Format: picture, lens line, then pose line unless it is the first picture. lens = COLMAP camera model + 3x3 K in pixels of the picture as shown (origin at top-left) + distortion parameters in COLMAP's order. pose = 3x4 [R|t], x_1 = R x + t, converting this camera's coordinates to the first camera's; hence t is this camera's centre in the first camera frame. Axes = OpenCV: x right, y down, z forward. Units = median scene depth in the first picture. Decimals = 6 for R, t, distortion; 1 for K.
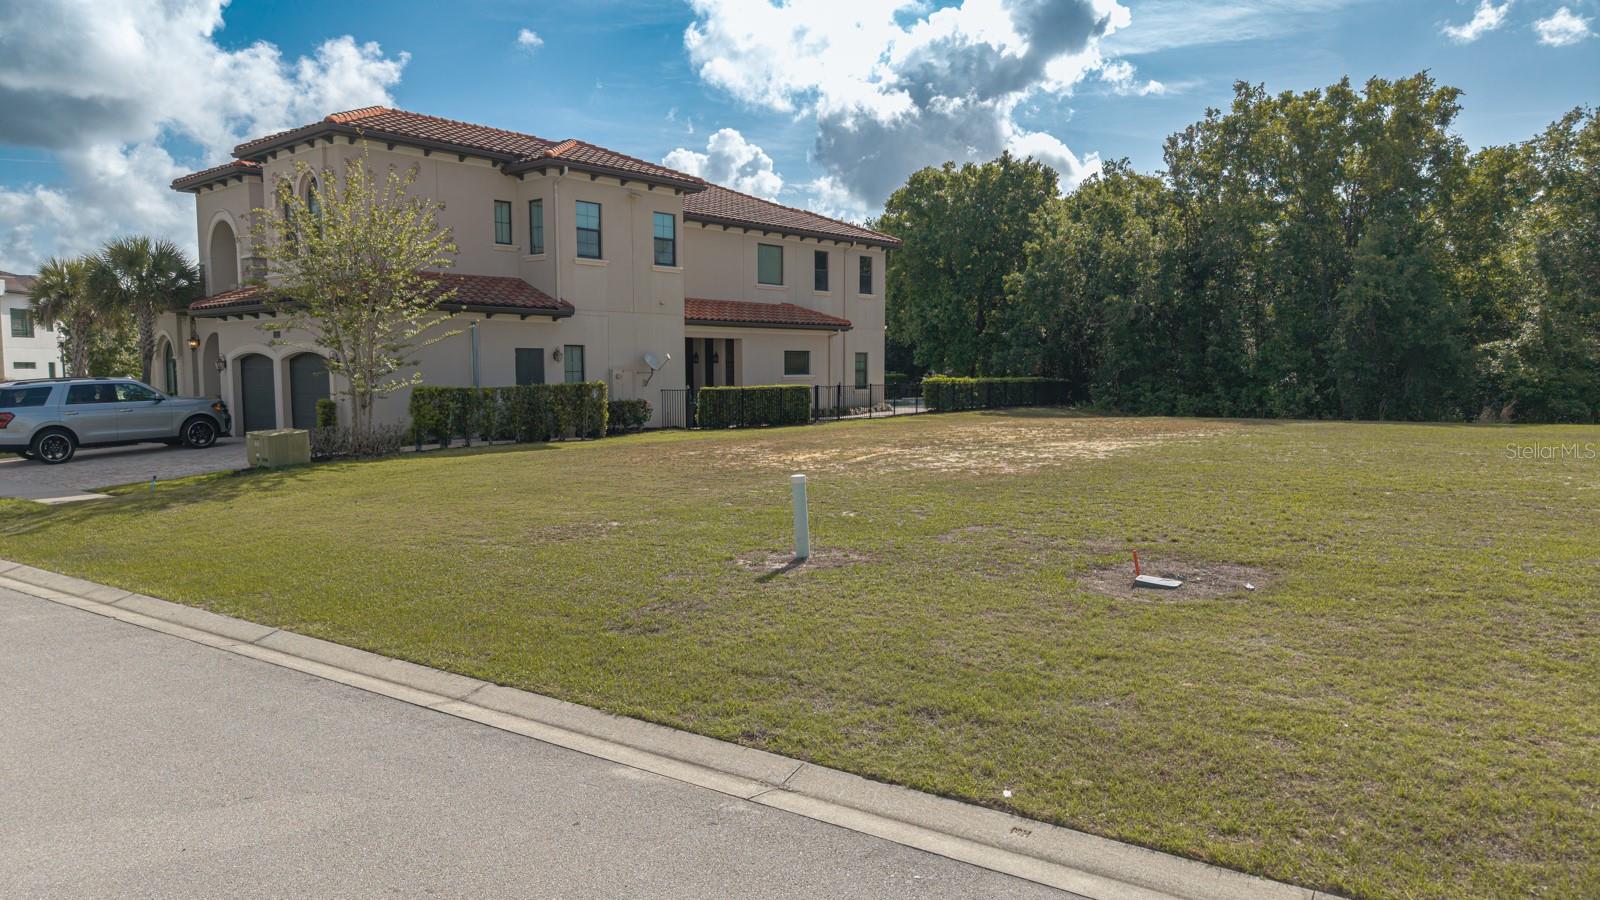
lens RADIAL K [[1075.8, 0, 787.9], [0, 1075.8, 451.9], [0, 0, 1]] dist [0.033926, -0.058534]
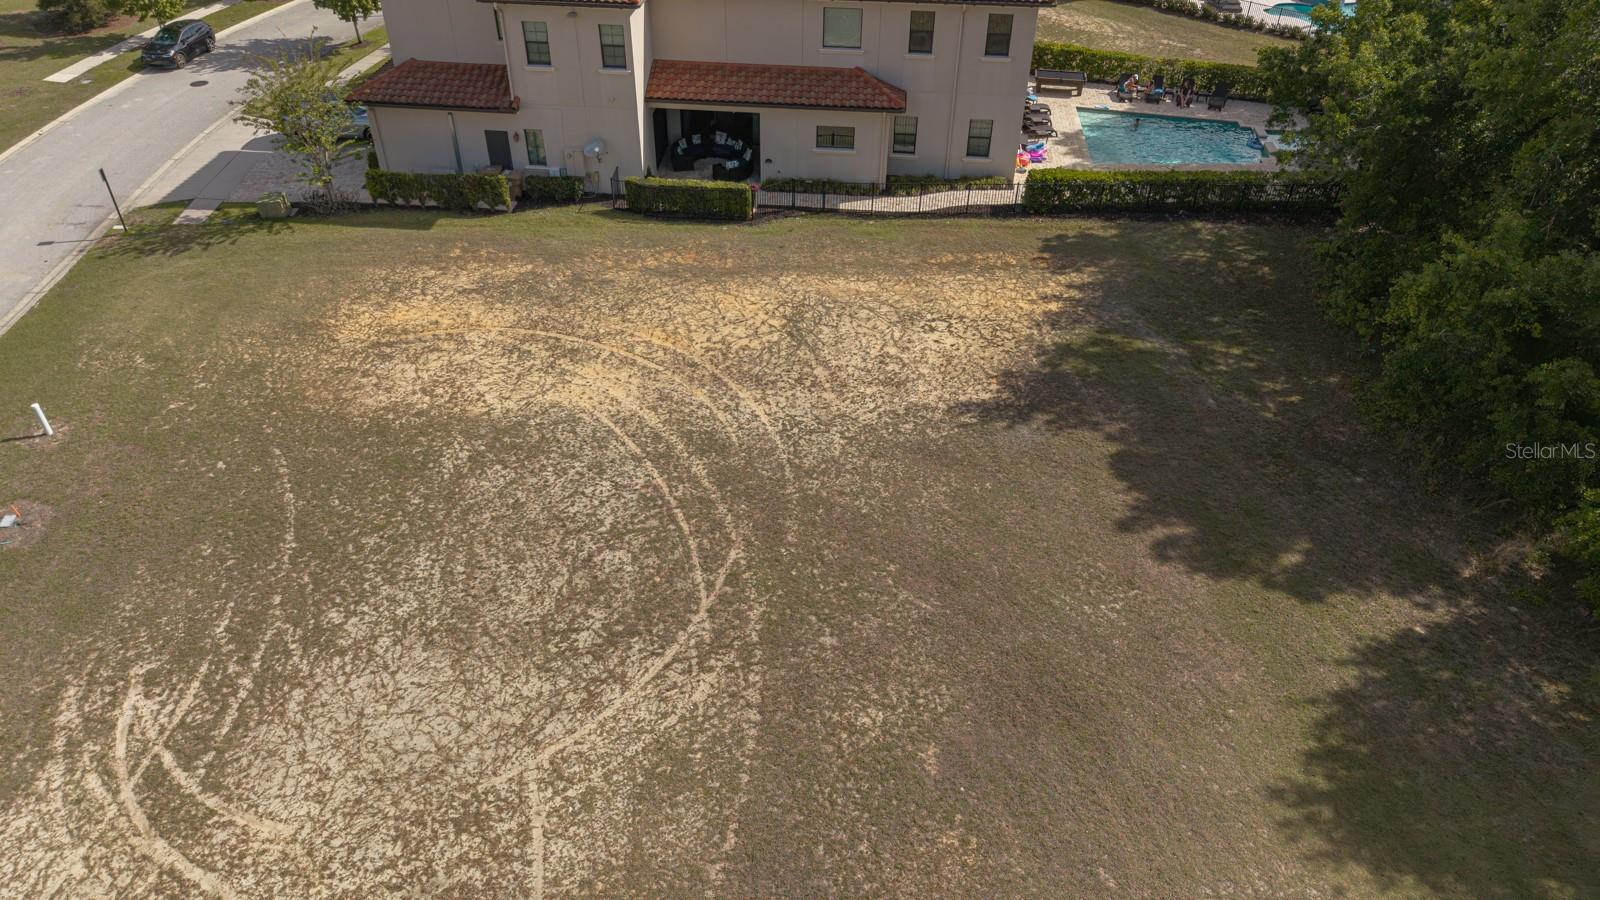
lens RADIAL K [[1081.1, 0, 805.9], [0, 1081.1, 448.4], [0, 0, 1]] dist [0.028216, -0.054831]
pose [[0.596529, 0.499855, -0.627931, 0.928223], [-0.080901, 0.815844, 0.572585, -0.506857], [0.798504, -0.290764, 0.527113, 0.379705]]
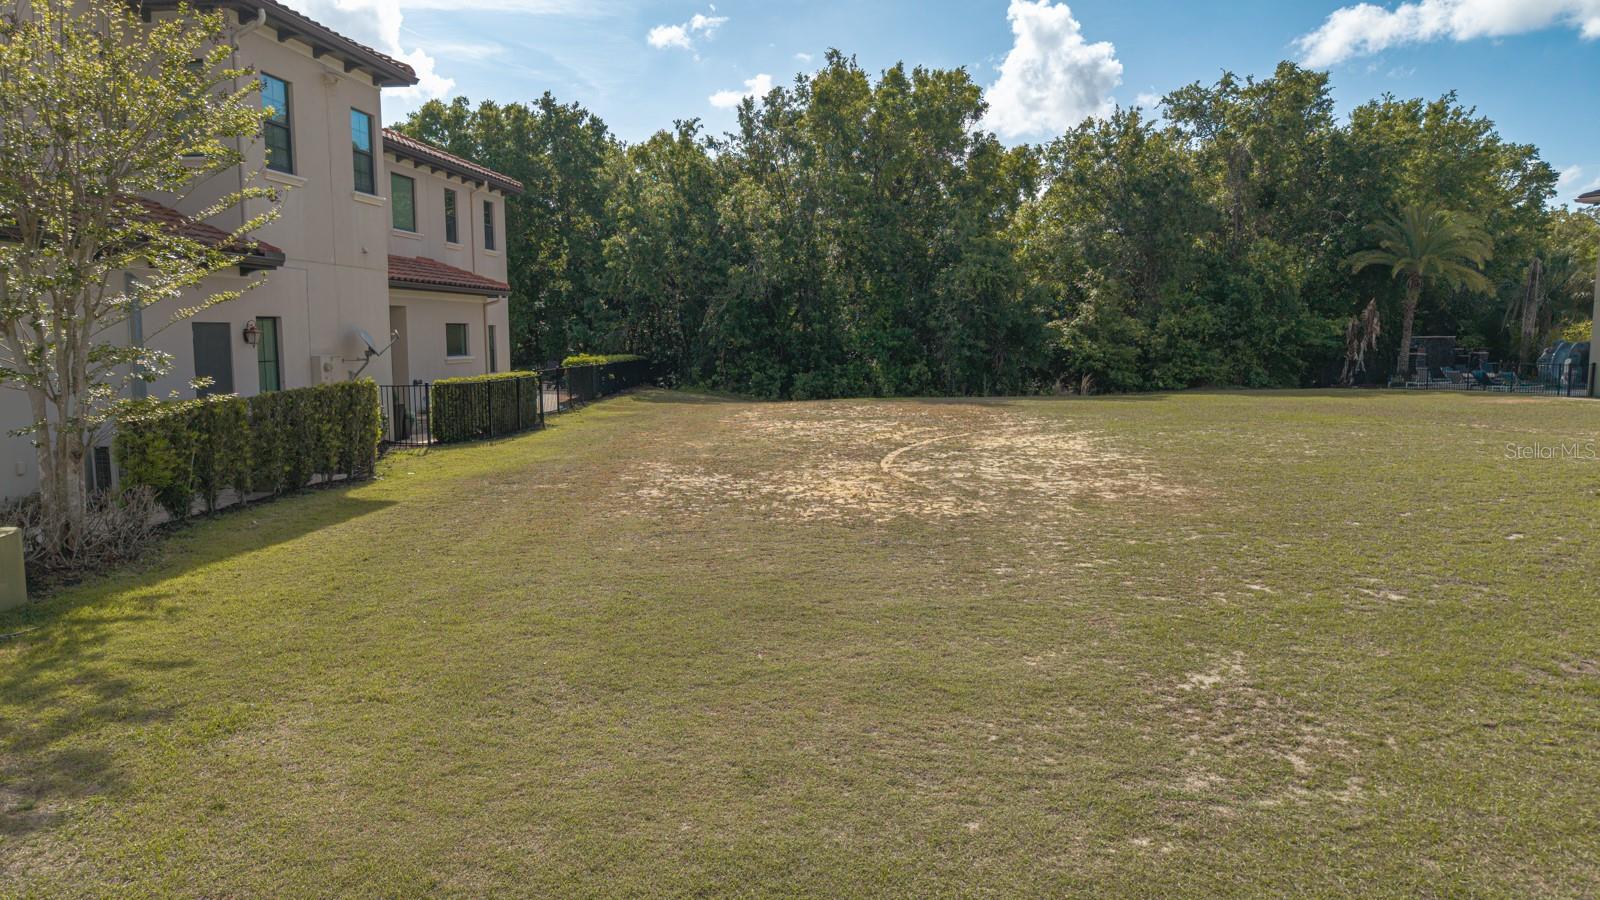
lens RADIAL K [[1076.9, 0, 795.2], [0, 1076.9, 463.2], [0, 0, 1]] dist [0.003630, -0.003523]
pose [[0.813875, -0.067139, 0.577149, -0.271369], [0.044190, 0.997577, 0.053733, -0.032770], [-0.579358, -0.018228, 0.814869, 0.301764]]
